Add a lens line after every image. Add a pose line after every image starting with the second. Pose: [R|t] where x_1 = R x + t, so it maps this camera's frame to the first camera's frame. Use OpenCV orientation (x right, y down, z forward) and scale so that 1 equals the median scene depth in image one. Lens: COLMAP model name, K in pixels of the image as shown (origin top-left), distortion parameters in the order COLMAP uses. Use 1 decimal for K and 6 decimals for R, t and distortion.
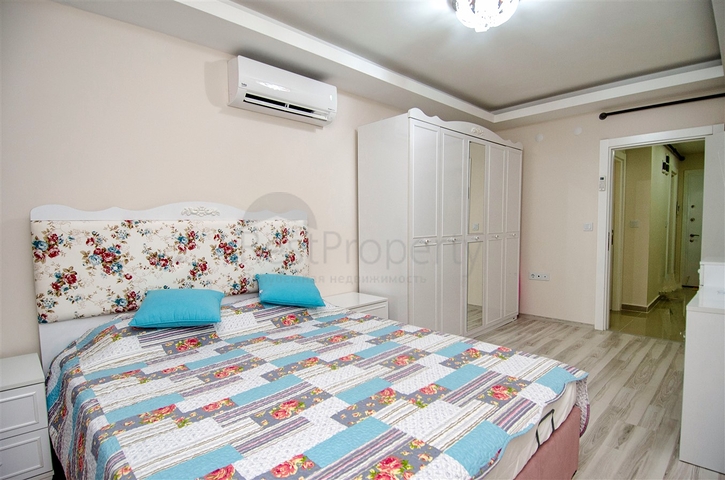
lens RADIAL K [[369.4, 0, 362.4], [0, 369.4, 248.8], [0, 0, 1]] dist [0.049590, -0.056616]
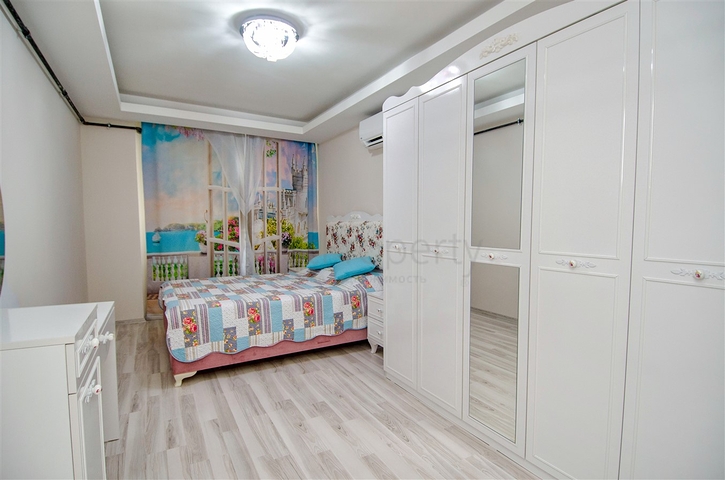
lens RADIAL K [[369.4, 0, 362.4], [0, 369.4, 248.8], [0, 0, 1]] dist [0.049590, -0.056616]
pose [[-0.247849, 0.072600, -0.966075, 1.129838], [-0.067994, 0.993426, 0.092099, -0.095969], [0.966410, 0.088514, -0.241283, 1.264841]]
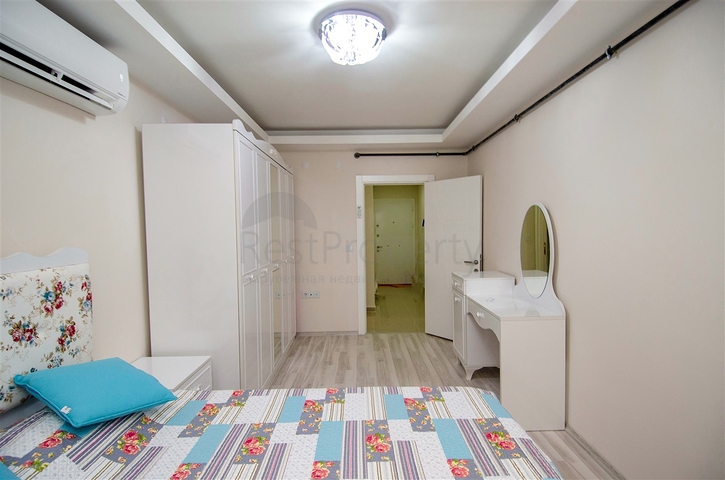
lens RADIAL K [[369.4, 0, 362.4], [0, 369.4, 248.8], [0, 0, 1]] dist [0.049590, -0.056616]
pose [[0.690120, -0.038006, 0.722696, -0.298481], [0.053325, 0.998576, 0.001593, -0.082618], [-0.721728, 0.037438, 0.691164, 0.252444]]
